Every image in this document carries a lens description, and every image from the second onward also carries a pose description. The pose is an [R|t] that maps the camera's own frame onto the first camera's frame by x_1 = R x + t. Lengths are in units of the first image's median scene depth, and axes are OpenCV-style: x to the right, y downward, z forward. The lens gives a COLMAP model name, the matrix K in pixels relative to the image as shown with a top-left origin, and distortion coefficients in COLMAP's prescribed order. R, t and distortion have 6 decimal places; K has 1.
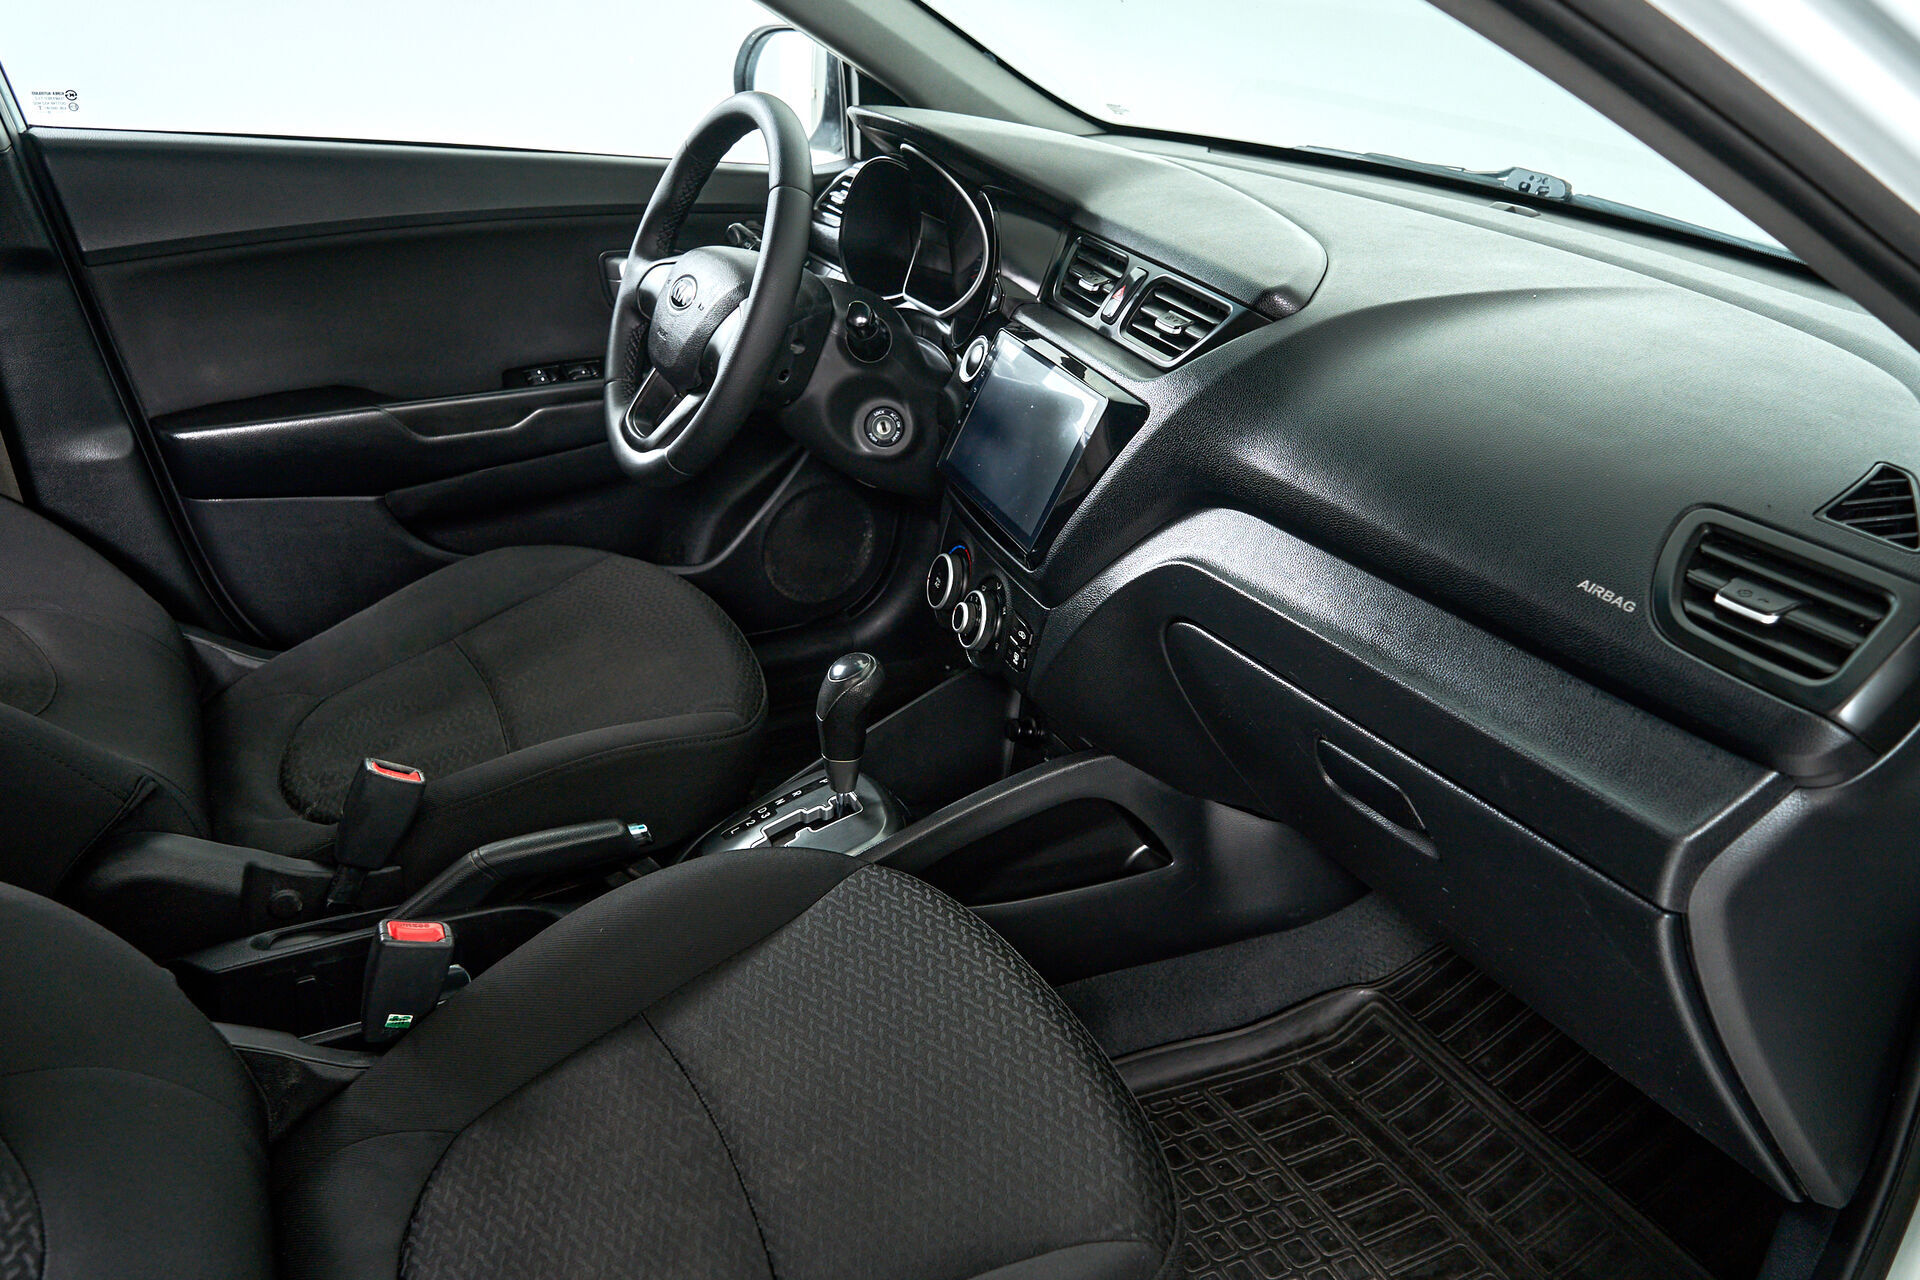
lens RADIAL K [[1568.1, 0, 960.0], [0, 1568.1, 640.0], [0, 0, 1]] dist [-0.002540, -0.000613]
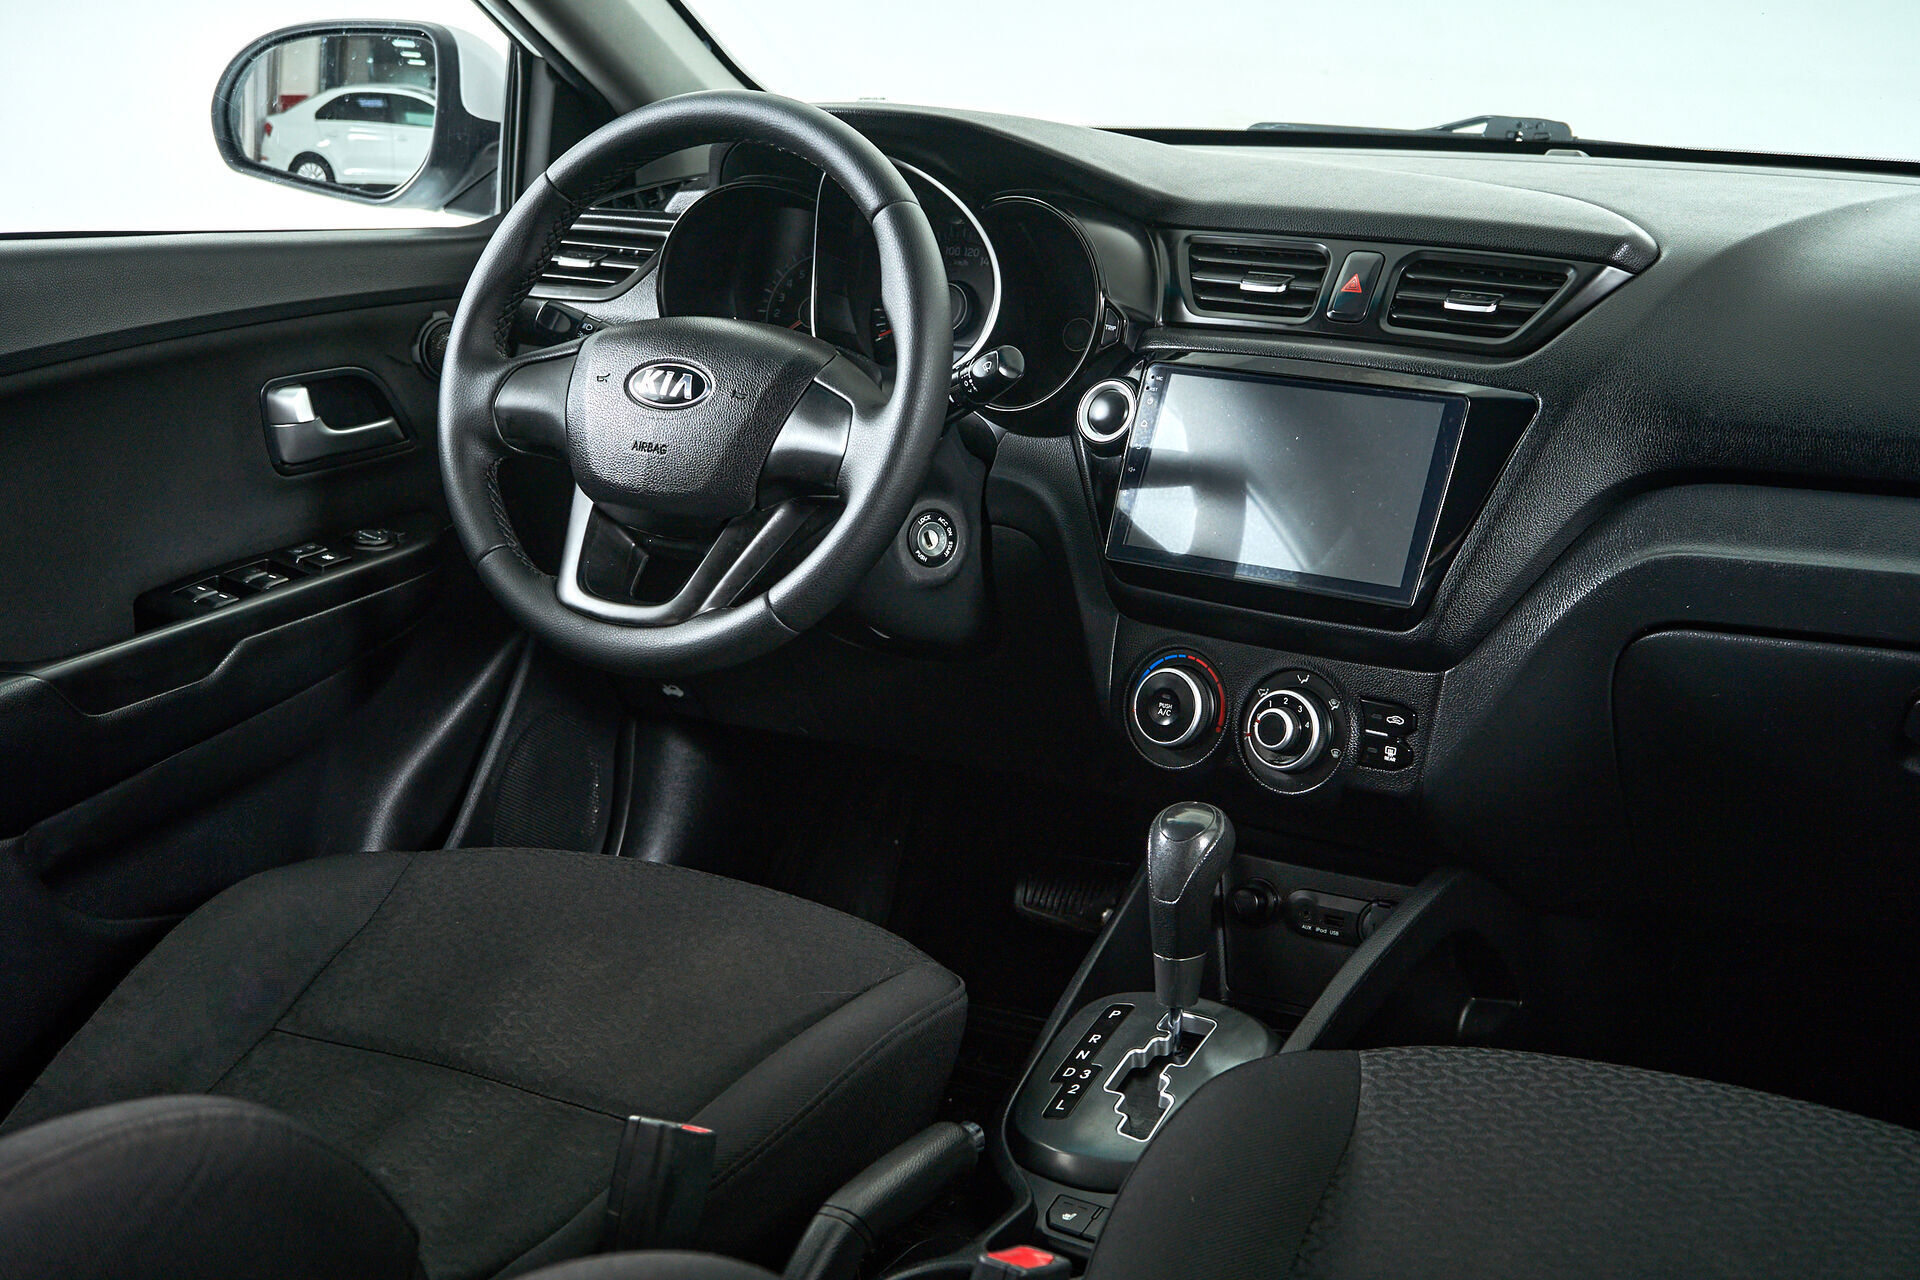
lens RADIAL K [[2778.3, 0, 960.0], [0, 2778.3, 640.0], [0, 0, 1]] dist [-0.012309, -0.023220]
pose [[0.833855, -0.175441, 0.523360, -0.688936], [0.258697, 0.961778, -0.089766, 0.021095], [-0.487608, 0.210244, 0.847370, -0.040042]]
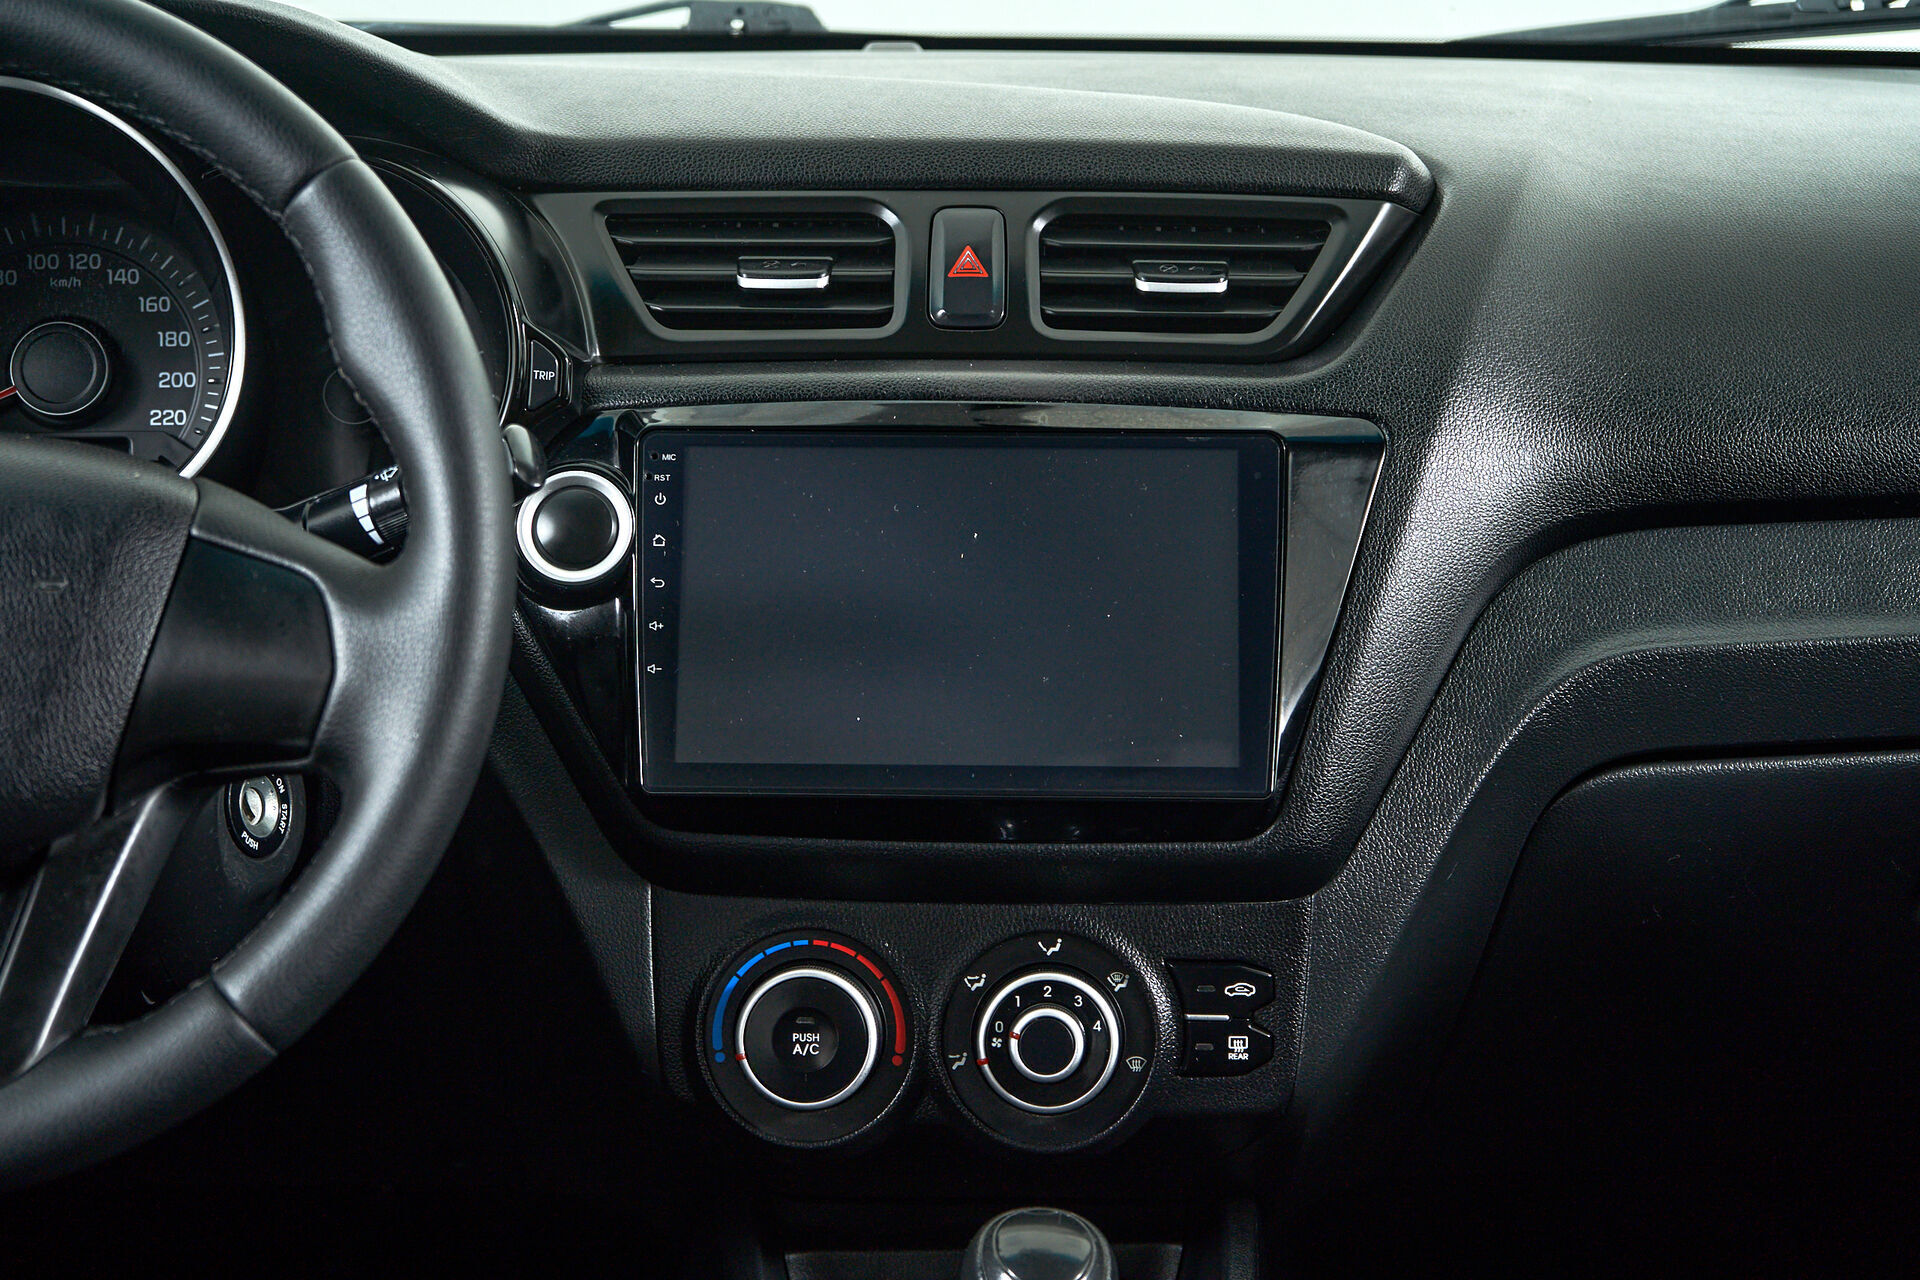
lens RADIAL K [[3282.8, 0, 960.0], [0, 3282.8, 640.0], [0, 0, 1]] dist [0.040810, -0.053748]
pose [[0.352976, -0.257740, 0.899432, -0.667390], [0.397399, 0.911588, 0.105267, -0.186143], [-0.847043, 0.320276, 0.424194, 0.524310]]
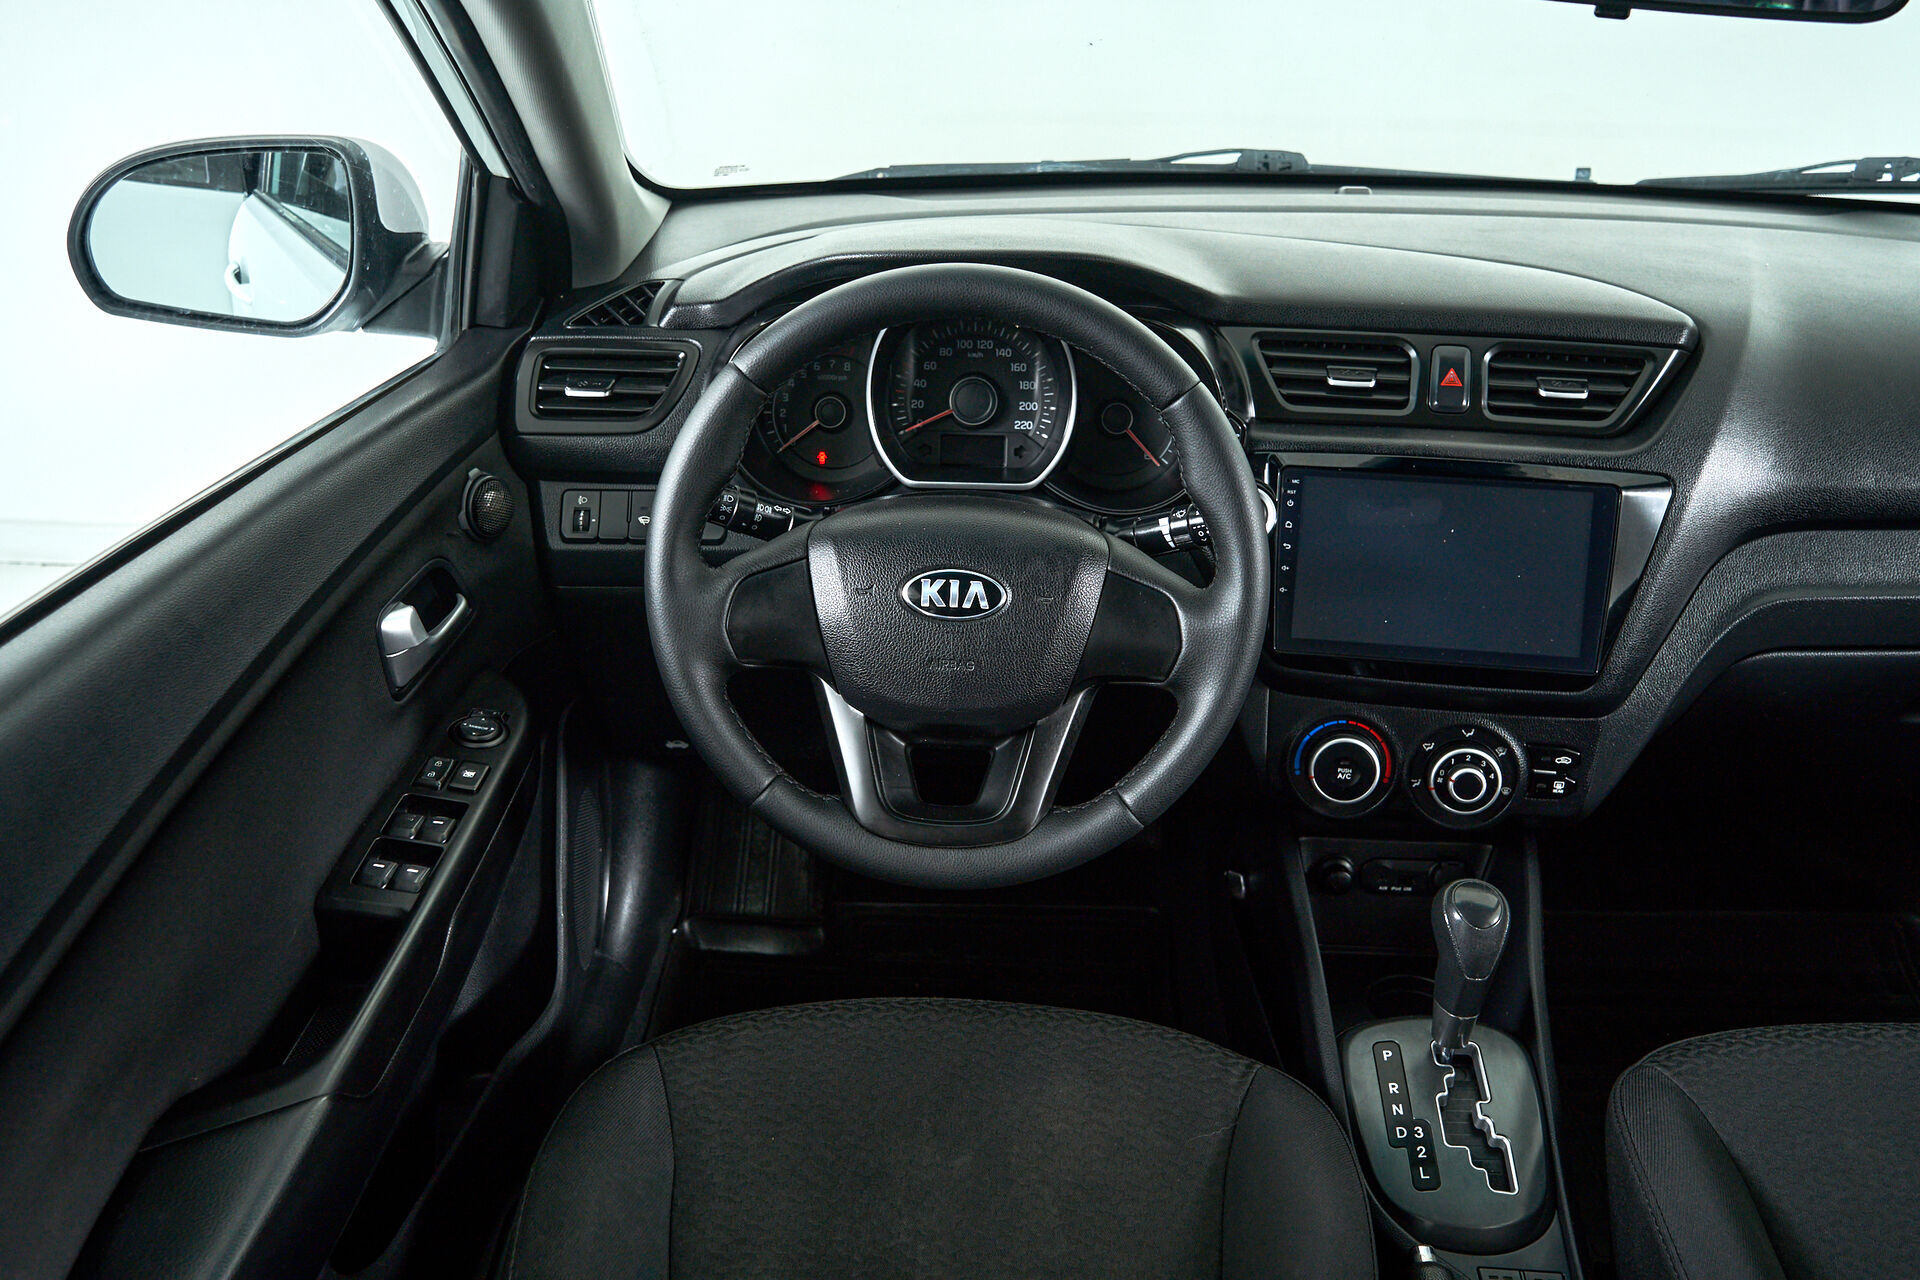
lens RADIAL K [[1568.1, 0, 960.0], [0, 1568.1, 640.0], [0, 0, 1]] dist [-0.002540, -0.000613]
pose [[0.470071, -0.432891, 0.769181, -0.652634], [0.377297, 0.886384, 0.268274, -0.362700], [-0.797923, 0.164102, 0.579992, 0.610643]]
